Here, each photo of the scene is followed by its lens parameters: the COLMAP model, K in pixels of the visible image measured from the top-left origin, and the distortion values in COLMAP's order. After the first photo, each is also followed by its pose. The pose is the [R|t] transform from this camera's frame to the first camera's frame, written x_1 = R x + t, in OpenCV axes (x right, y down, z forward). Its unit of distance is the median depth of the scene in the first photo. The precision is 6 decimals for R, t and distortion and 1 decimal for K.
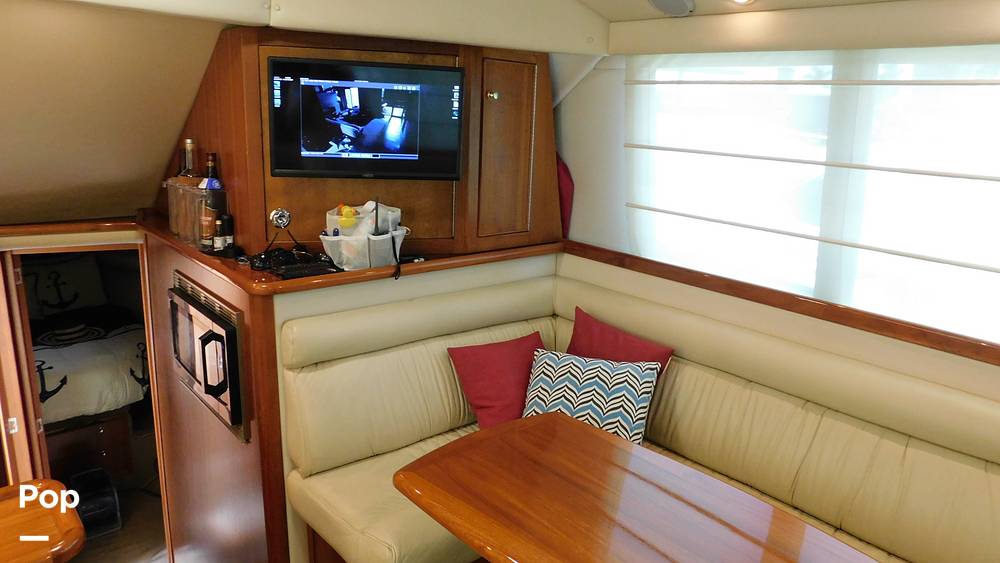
lens RADIAL K [[657.5, 0, 499.1], [0, 657.5, 275.1], [0, 0, 1]] dist [-0.070065, 0.048745]
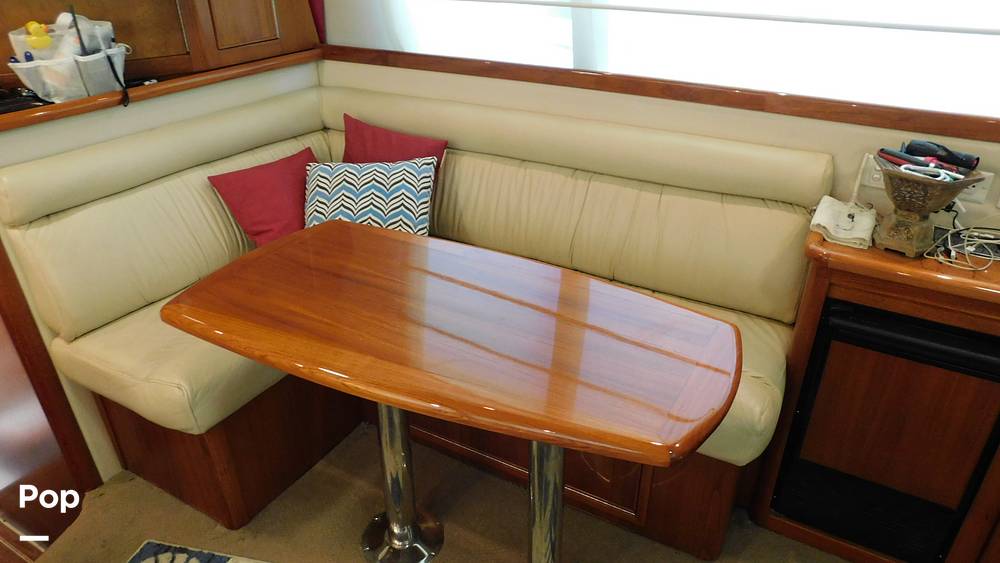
lens RADIAL K [[657.5, 0, 503.0], [0, 657.5, 278.1], [0, 0, 1]] dist [-0.070065, 0.048745]
pose [[0.945936, -0.195089, 0.259124, 0.050616], [0.123165, 0.955103, 0.269462, 0.055712], [-0.300059, -0.222979, 0.927494, 0.012389]]
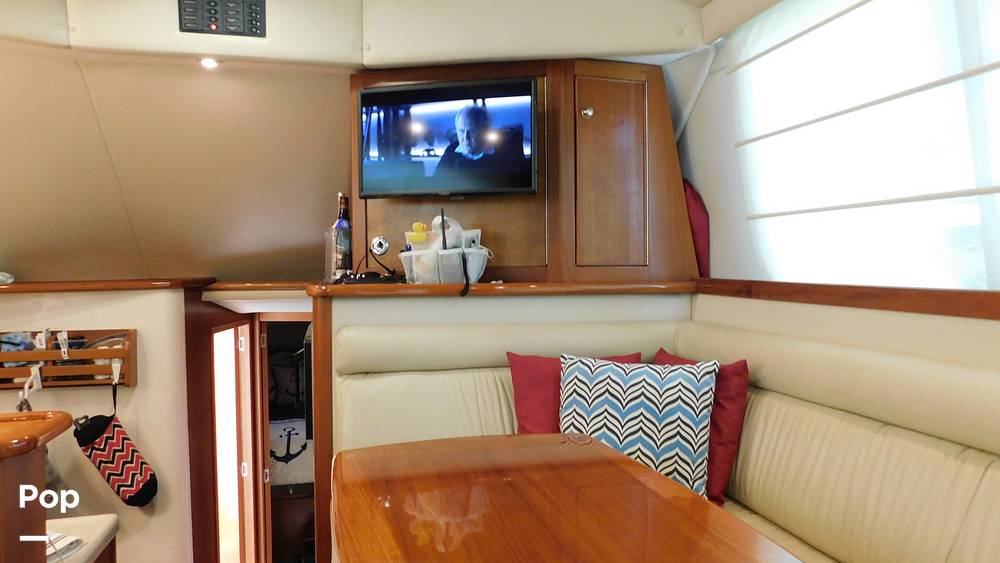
lens RADIAL K [[657.5, 0, 497.5], [0, 657.5, 276.9], [0, 0, 1]] dist [-0.070065, 0.048745]
pose [[0.884301, -0.035761, -0.465545, 0.333425], [-0.071321, 0.975017, -0.210370, 0.177010], [0.461437, 0.219234, 0.859658, 0.205557]]
